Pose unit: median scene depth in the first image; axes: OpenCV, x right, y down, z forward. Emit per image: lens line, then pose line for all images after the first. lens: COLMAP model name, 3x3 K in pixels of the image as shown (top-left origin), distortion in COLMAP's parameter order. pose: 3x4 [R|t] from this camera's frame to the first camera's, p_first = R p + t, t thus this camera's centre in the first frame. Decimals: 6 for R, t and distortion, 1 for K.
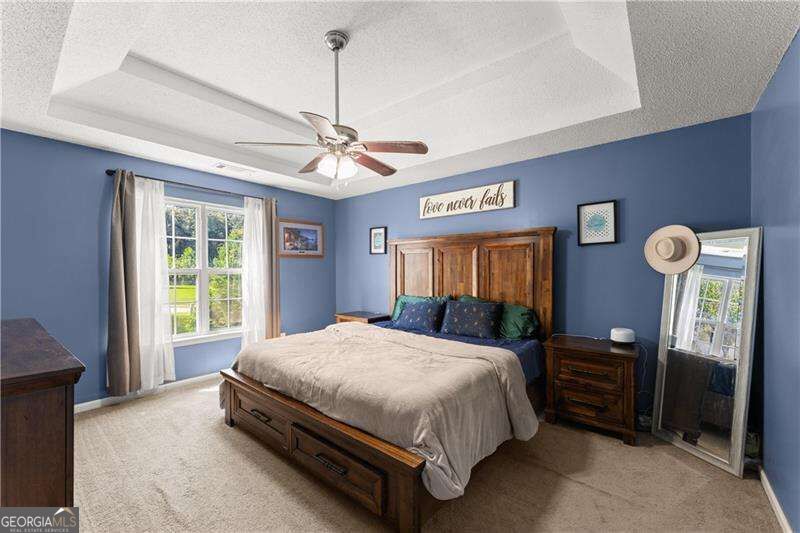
lens RADIAL K [[324.3, 0, 399.1], [0, 324.3, 269.4], [0, 0, 1]] dist [0.008714, 0.000390]
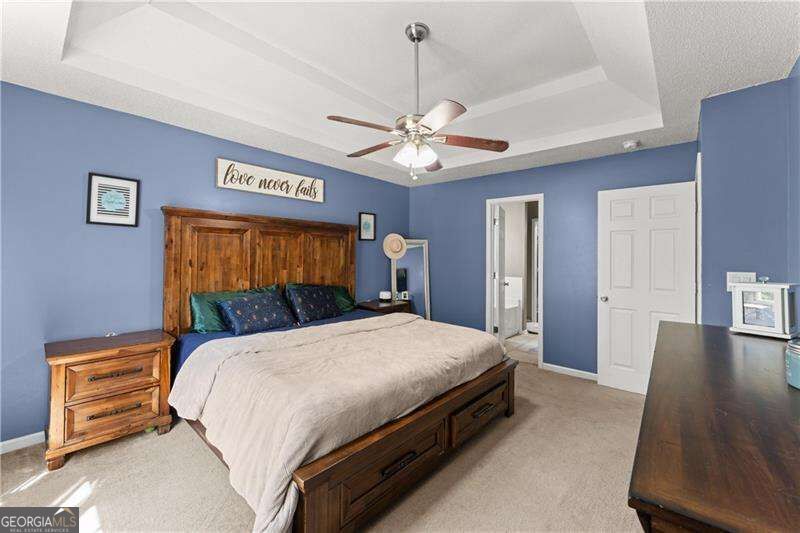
lens RADIAL K [[324.3, 0, 394.2], [0, 324.3, 252.2], [0, 0, 1]] dist [0.008714, 0.000390]
pose [[0.045888, 0.013020, 0.998862, -0.775909], [-0.010518, 0.999866, -0.012550, -0.001051], [-0.998891, -0.009930, 0.046019, 0.667207]]
